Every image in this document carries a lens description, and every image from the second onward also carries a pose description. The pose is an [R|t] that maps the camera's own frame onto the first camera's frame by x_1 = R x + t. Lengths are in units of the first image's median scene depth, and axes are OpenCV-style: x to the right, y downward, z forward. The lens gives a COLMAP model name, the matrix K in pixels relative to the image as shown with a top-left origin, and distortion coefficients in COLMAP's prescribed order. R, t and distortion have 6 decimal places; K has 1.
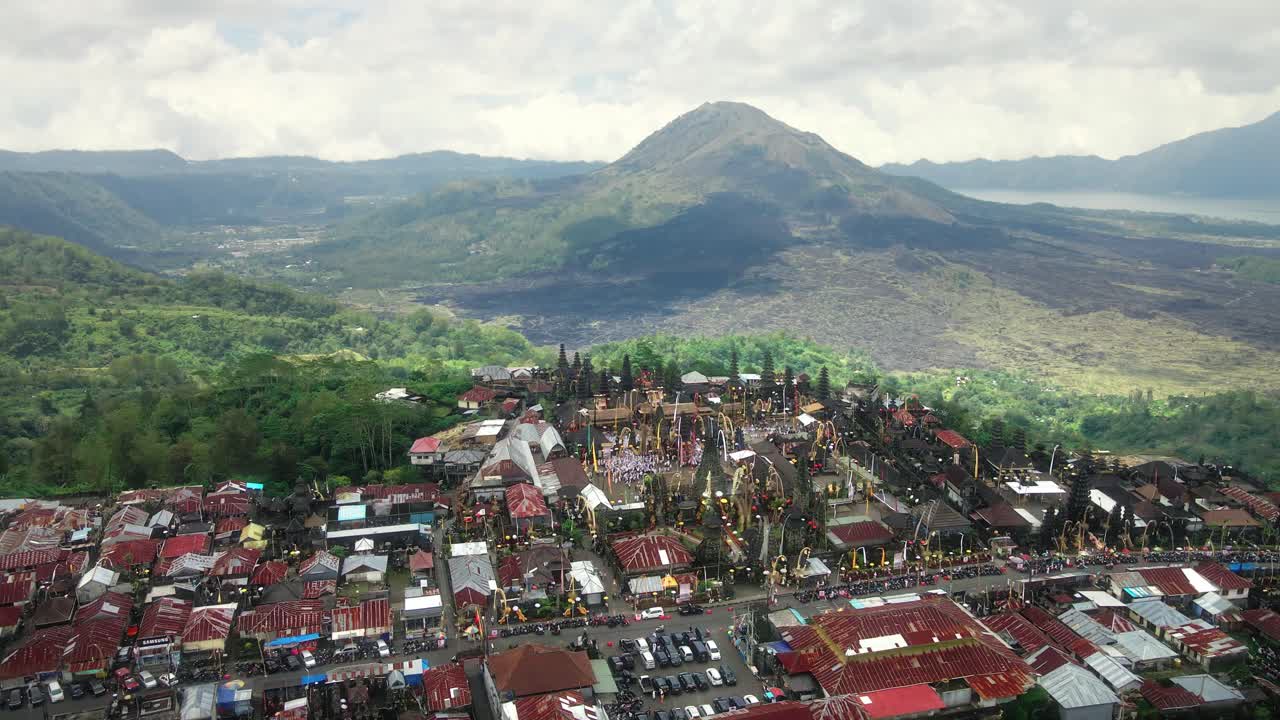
lens RADIAL K [[961.9, 0, 642.2], [0, 961.9, 360.2], [0, 0, 1]] dist [0.004477, 0.025509]
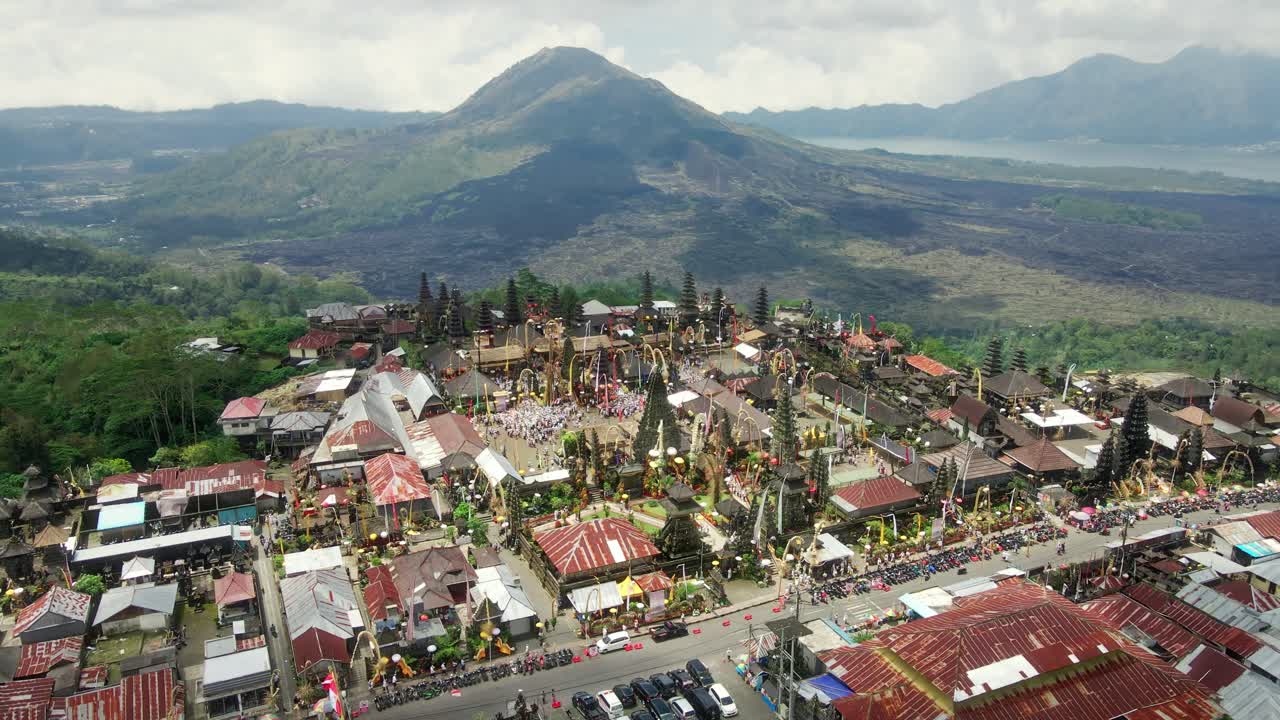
lens RADIAL K [[961.9, 0, 642.8], [0, 961.9, 358.0], [0, 0, 1]] dist [0.004477, 0.025509]
pose [[0.986740, -0.046140, 0.155614, -0.042830], [0.038990, 0.998052, 0.048696, 0.028775], [-0.157557, -0.041983, 0.986617, 0.254254]]
